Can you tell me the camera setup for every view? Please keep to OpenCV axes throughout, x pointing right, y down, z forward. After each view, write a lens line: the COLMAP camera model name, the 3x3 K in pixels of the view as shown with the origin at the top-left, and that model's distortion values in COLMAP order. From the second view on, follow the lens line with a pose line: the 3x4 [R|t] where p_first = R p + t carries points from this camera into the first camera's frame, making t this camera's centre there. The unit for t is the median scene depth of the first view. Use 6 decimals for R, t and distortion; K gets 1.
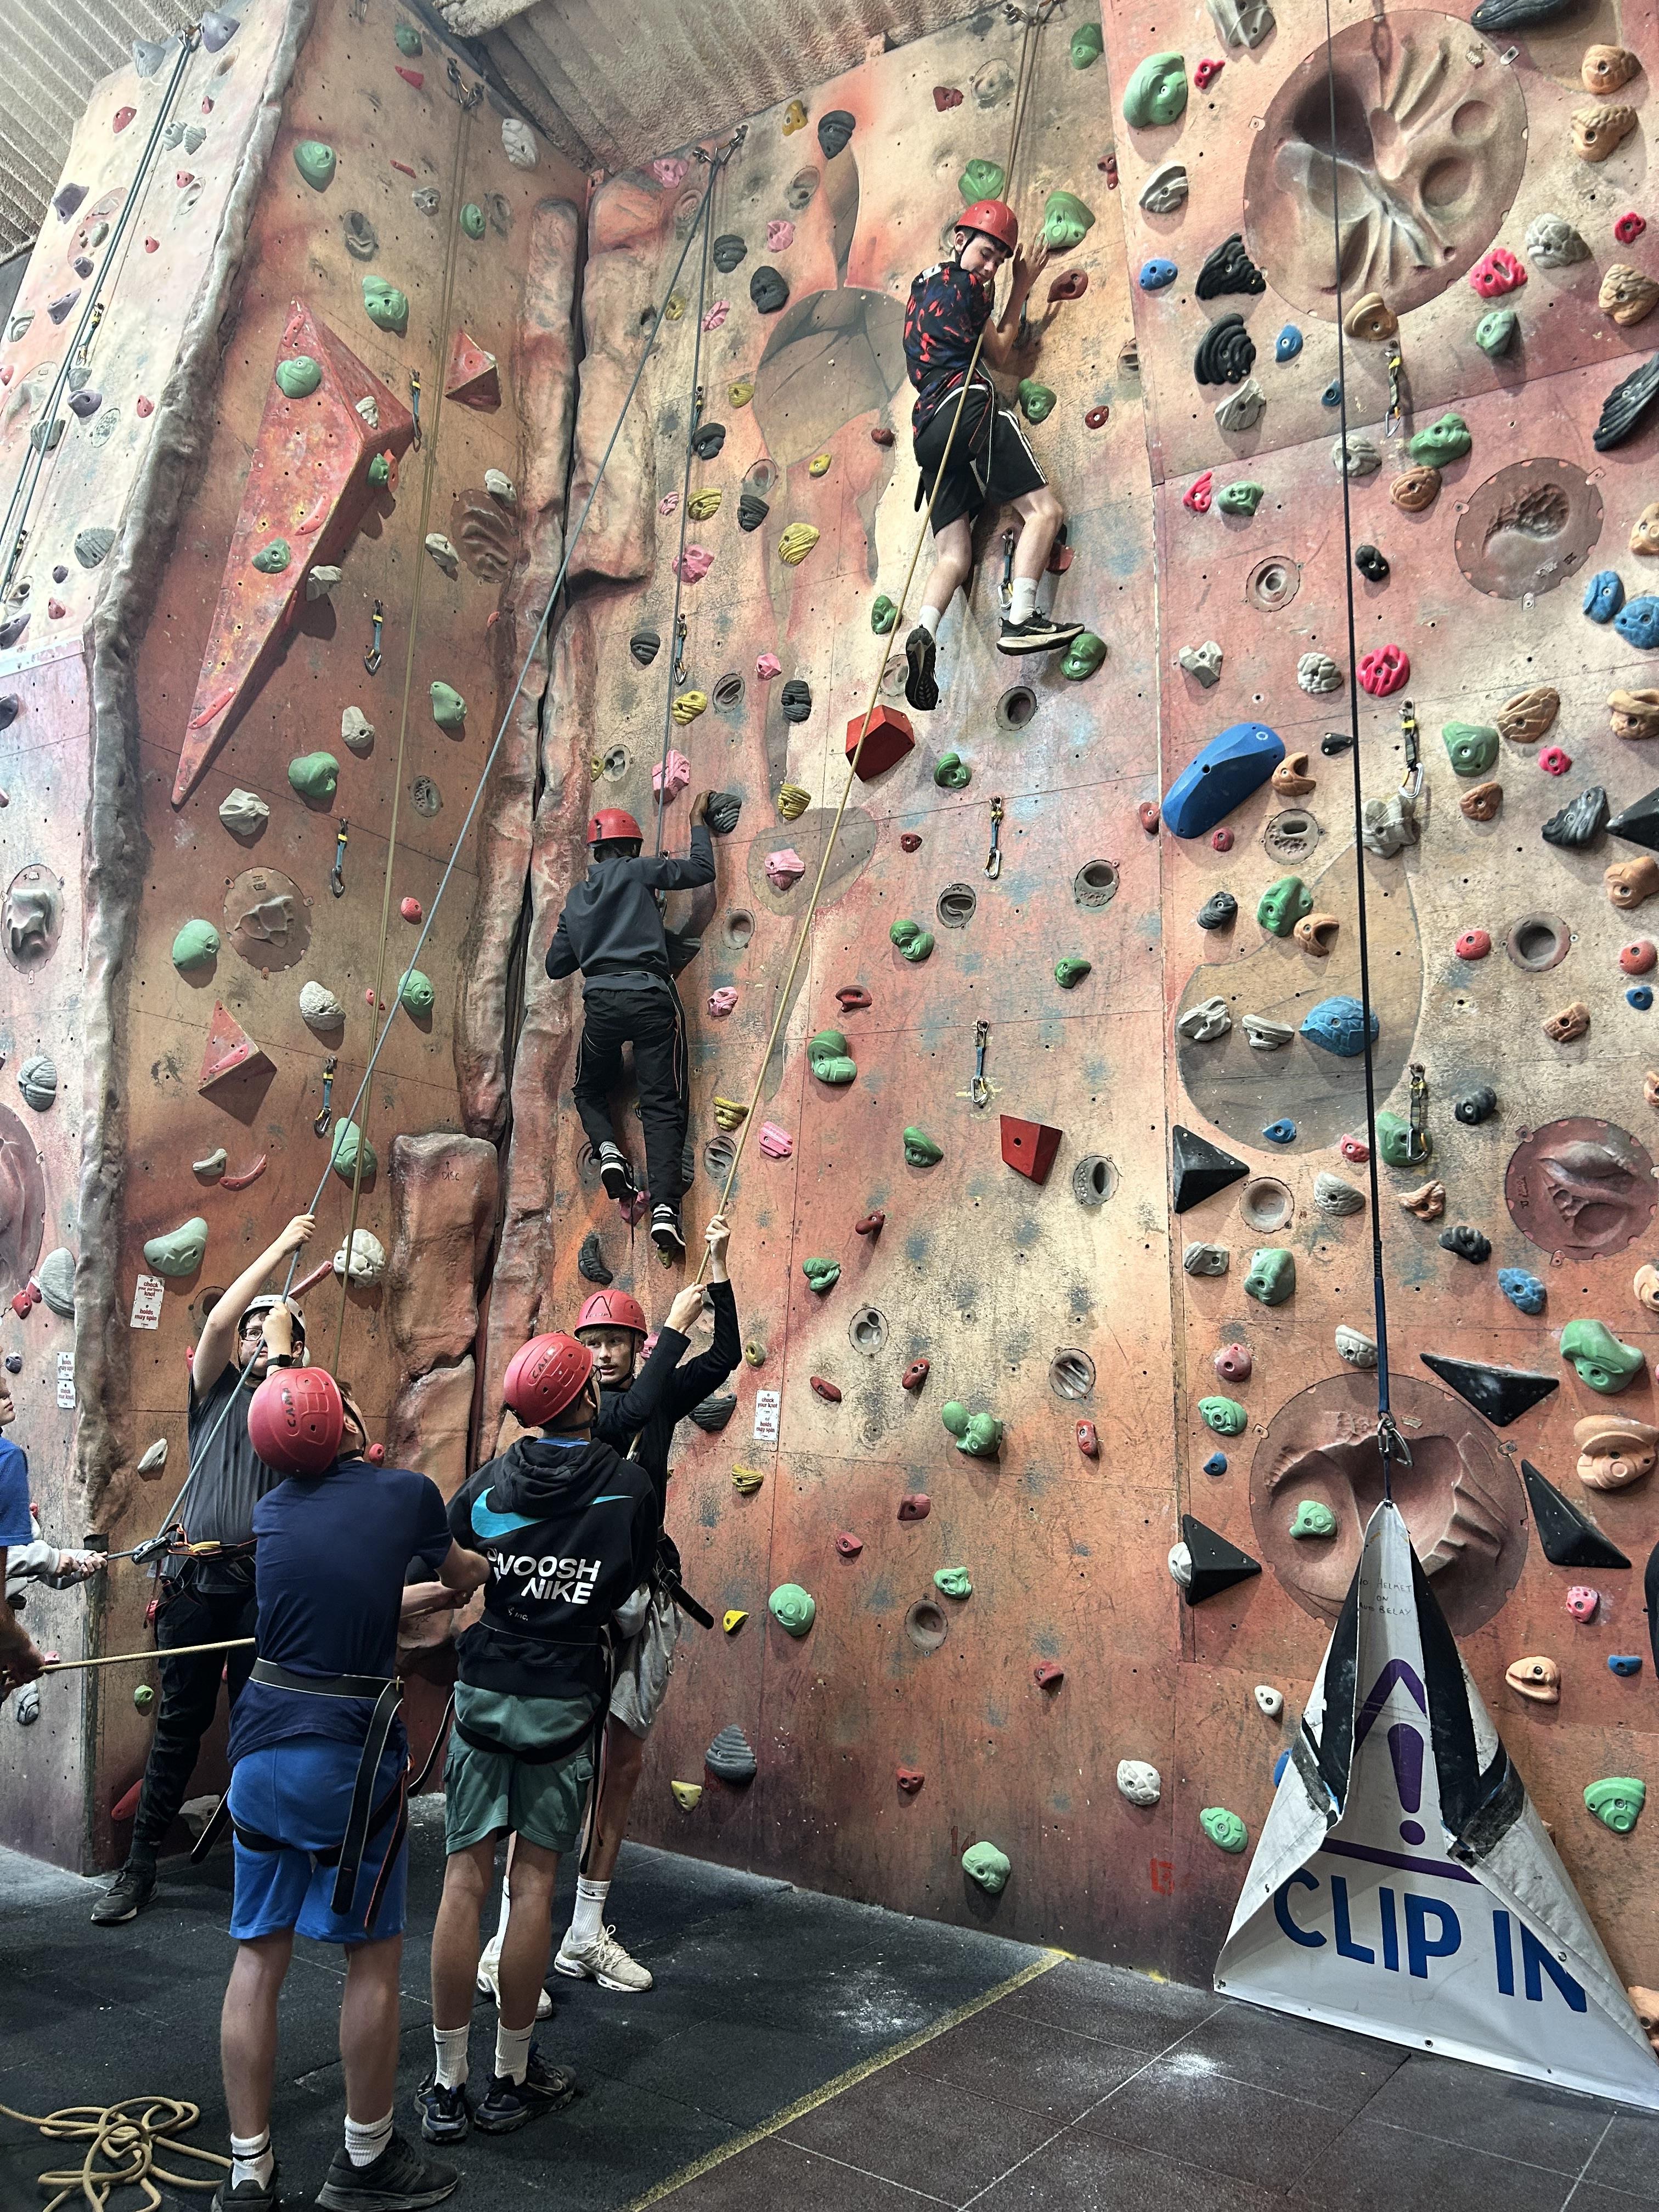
lens RADIAL K [[1663.8, 0, 841.7], [0, 1663.8, 1124.2], [0, 0, 1]] dist [0.056349, -0.061501]
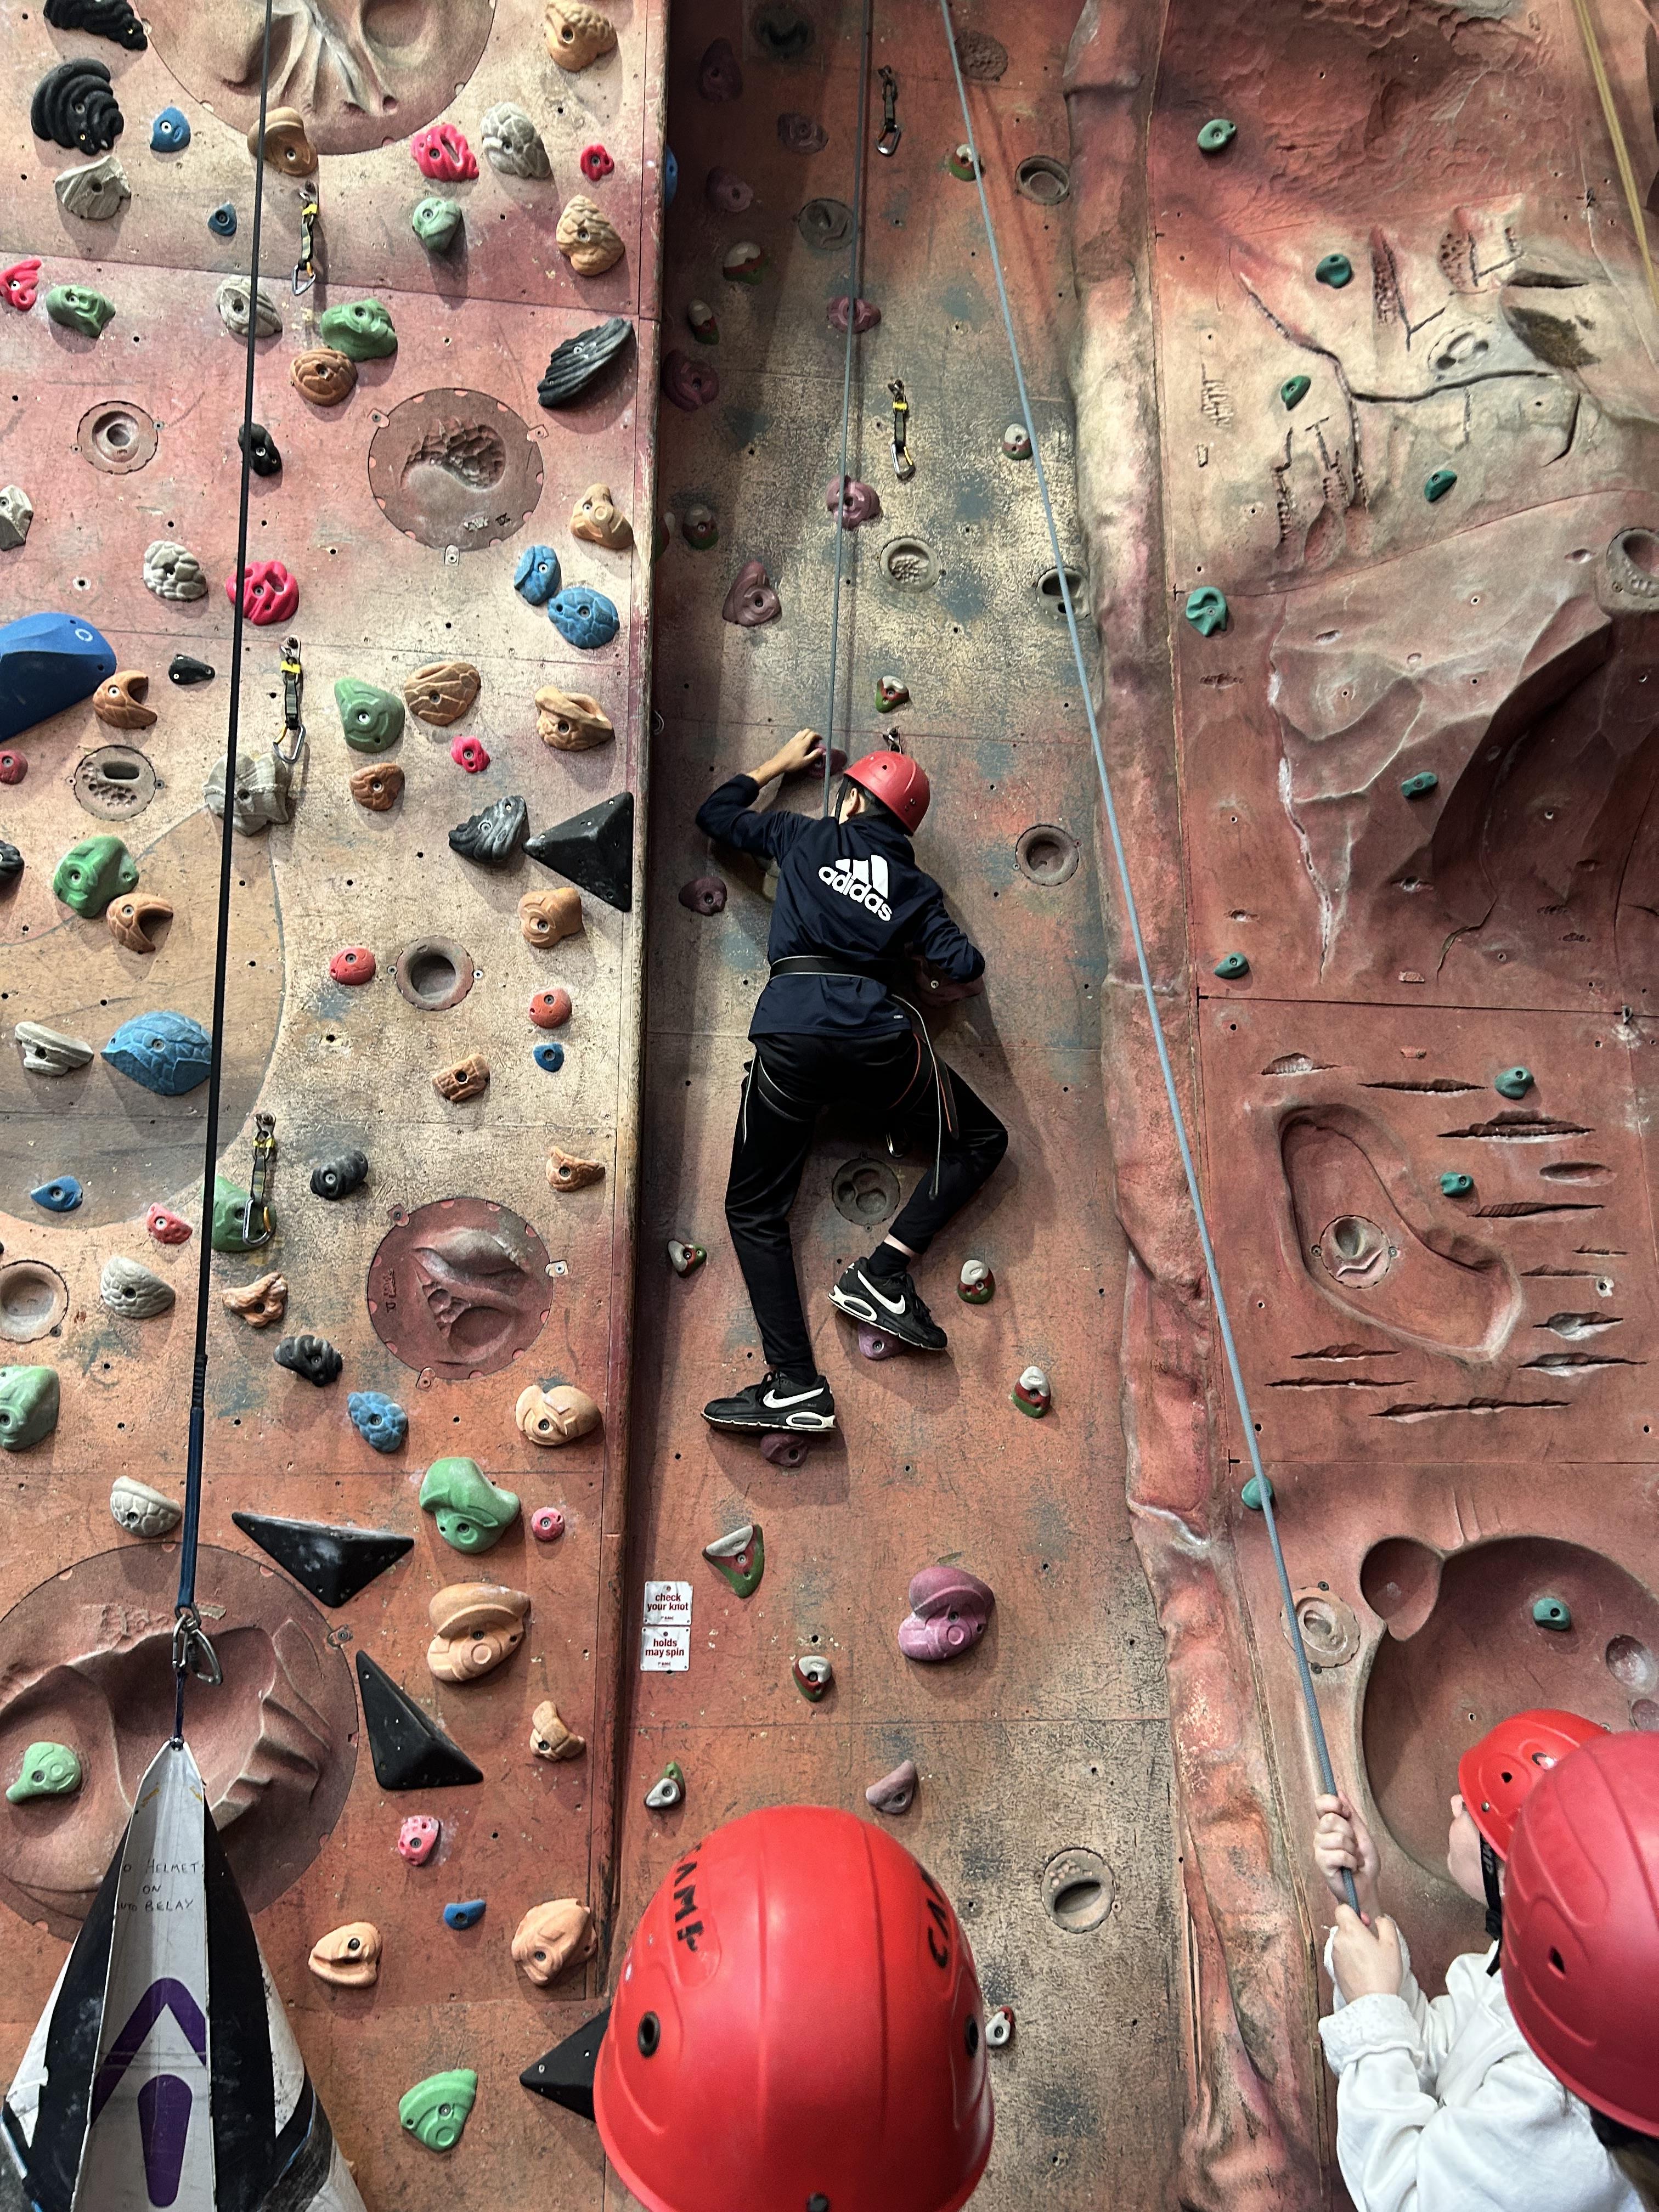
lens RADIAL K [[1663.8, 0, 846.6], [0, 1663.8, 1101.4], [0, 0, 1]] dist [0.056349, -0.061501]
pose [[0.745530, 0.107646, 0.657721, 0.045699], [-0.053294, 0.993339, -0.102165, 0.019760], [-0.664337, 0.041114, 0.746301, 0.265936]]
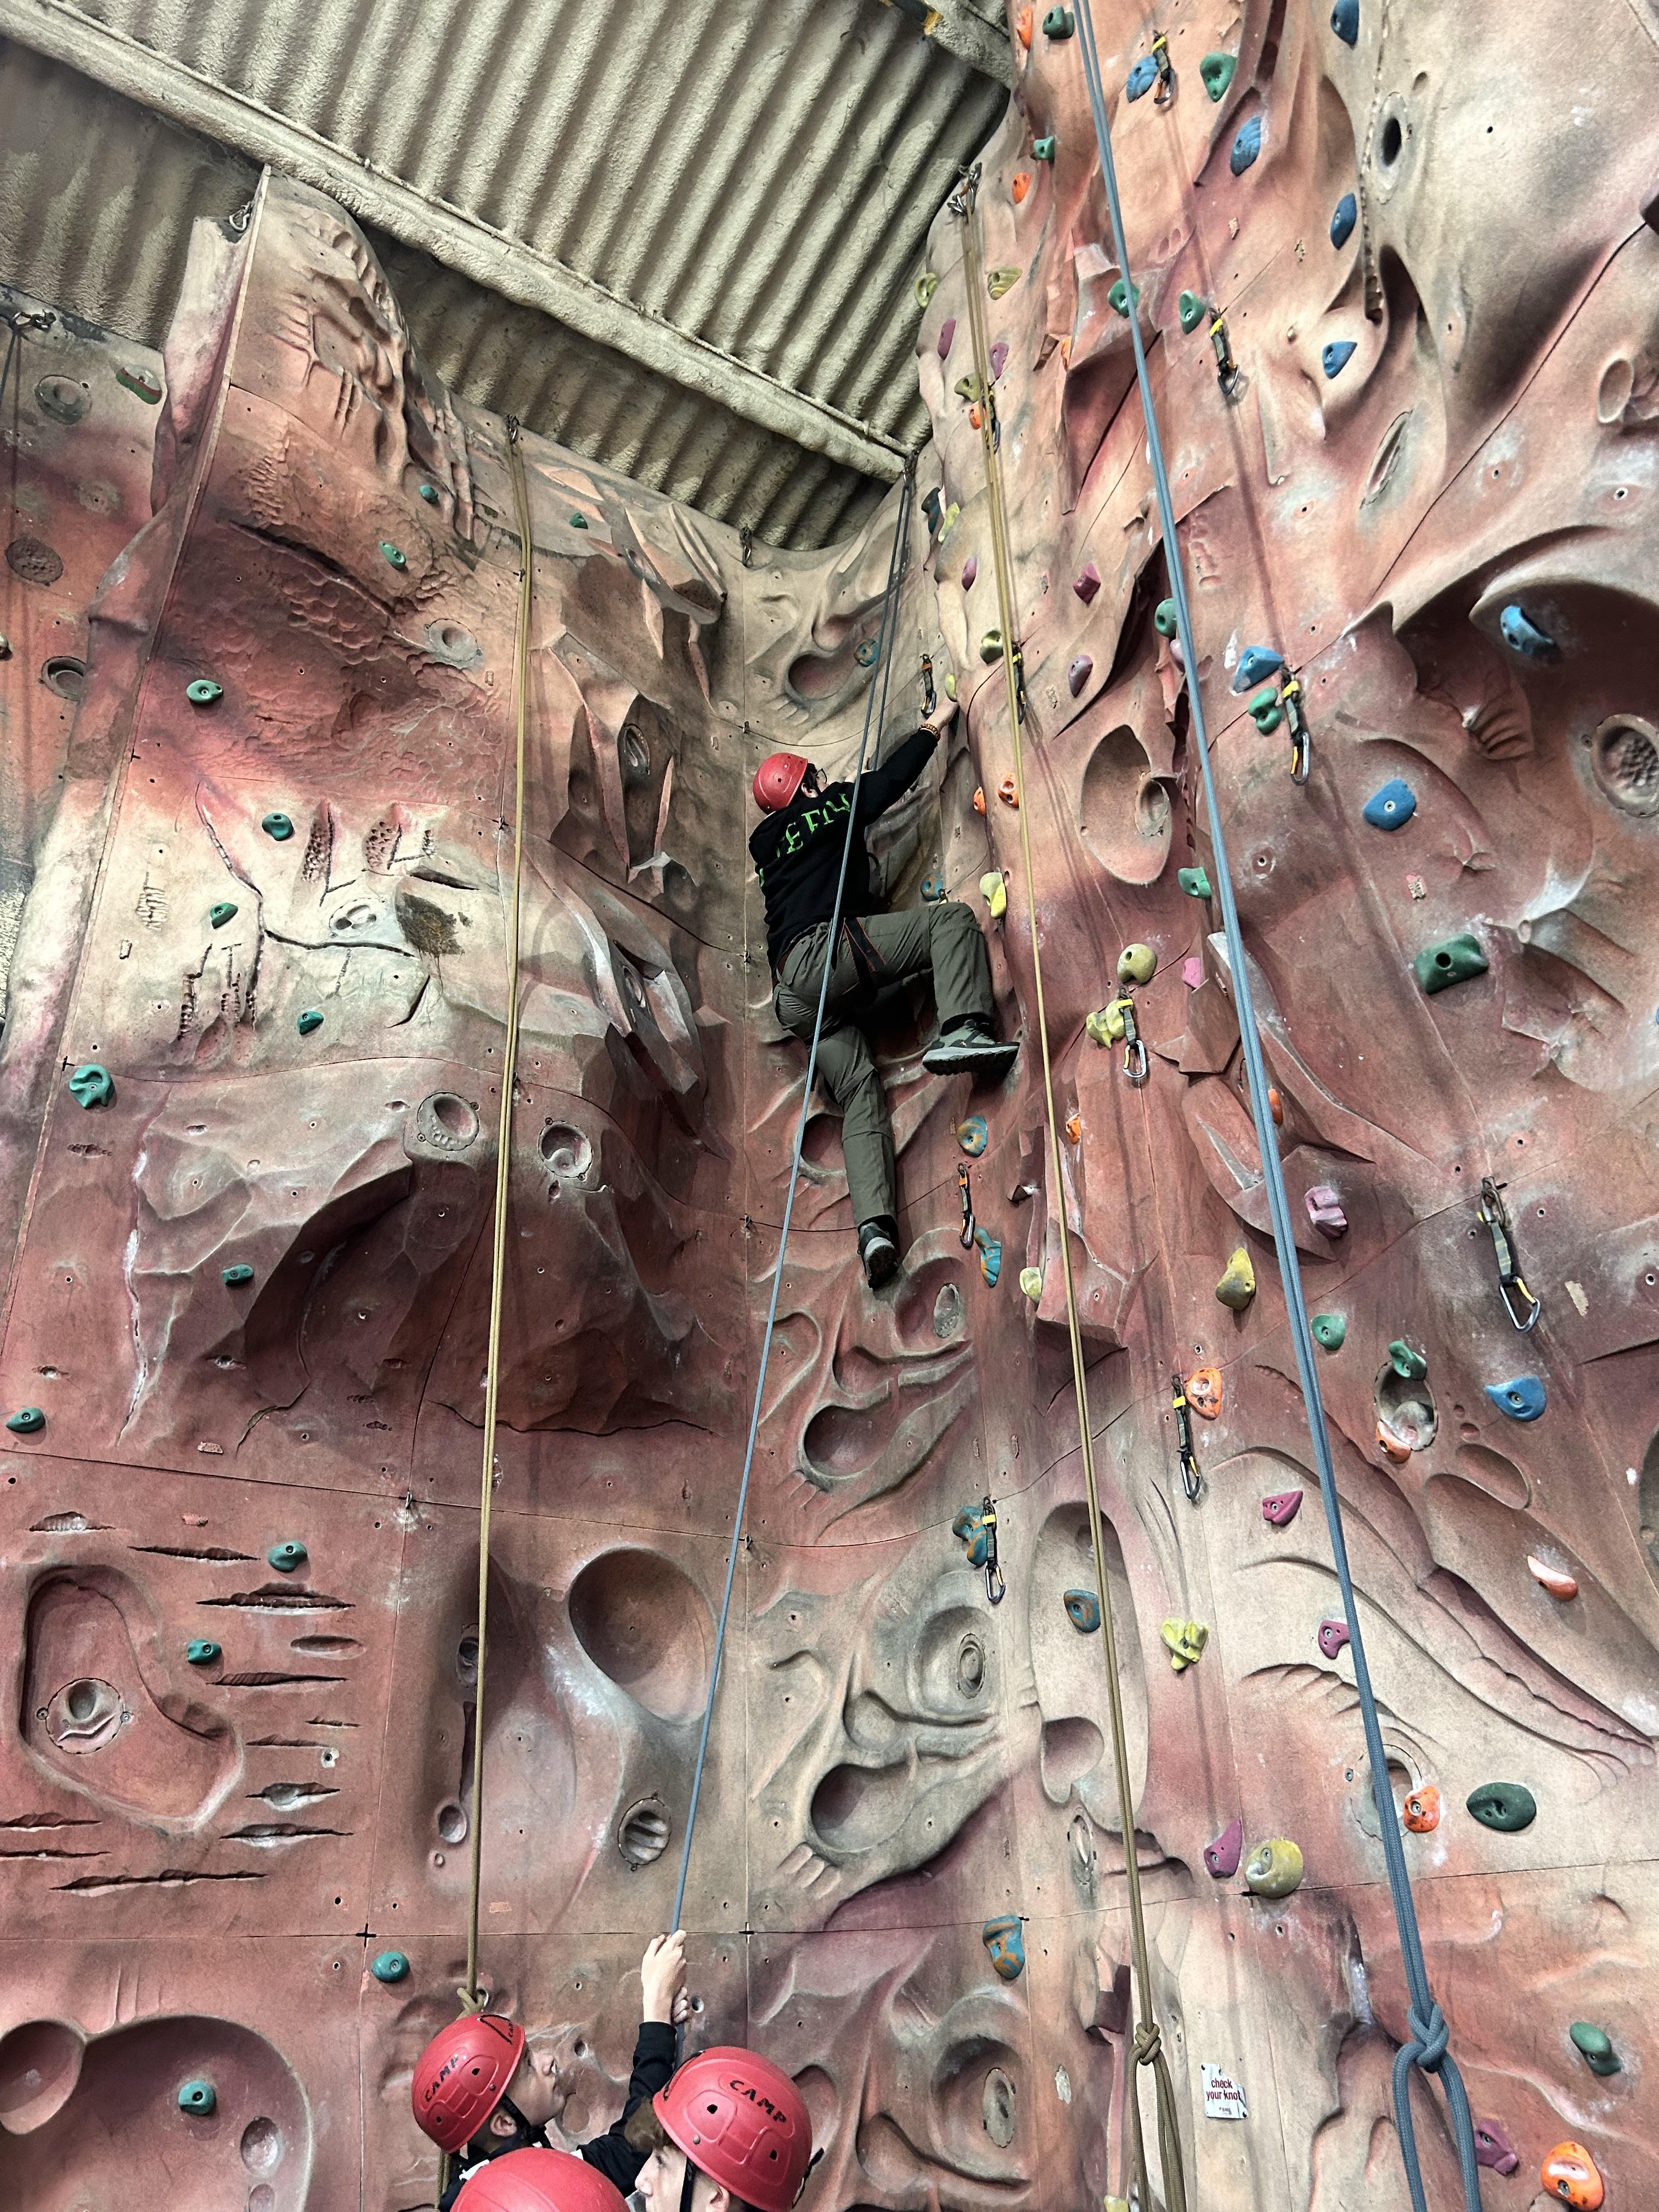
lens RADIAL K [[1663.8, 0, 828.2], [0, 1663.8, 1115.4], [0, 0, 1]] dist [0.056349, -0.061501]
pose [[0.403395, 0.359249, 0.841554, 0.101498], [-0.094755, 0.931161, -0.352081, -0.019193], [-0.910107, 0.062286, 0.409666, 0.029159]]
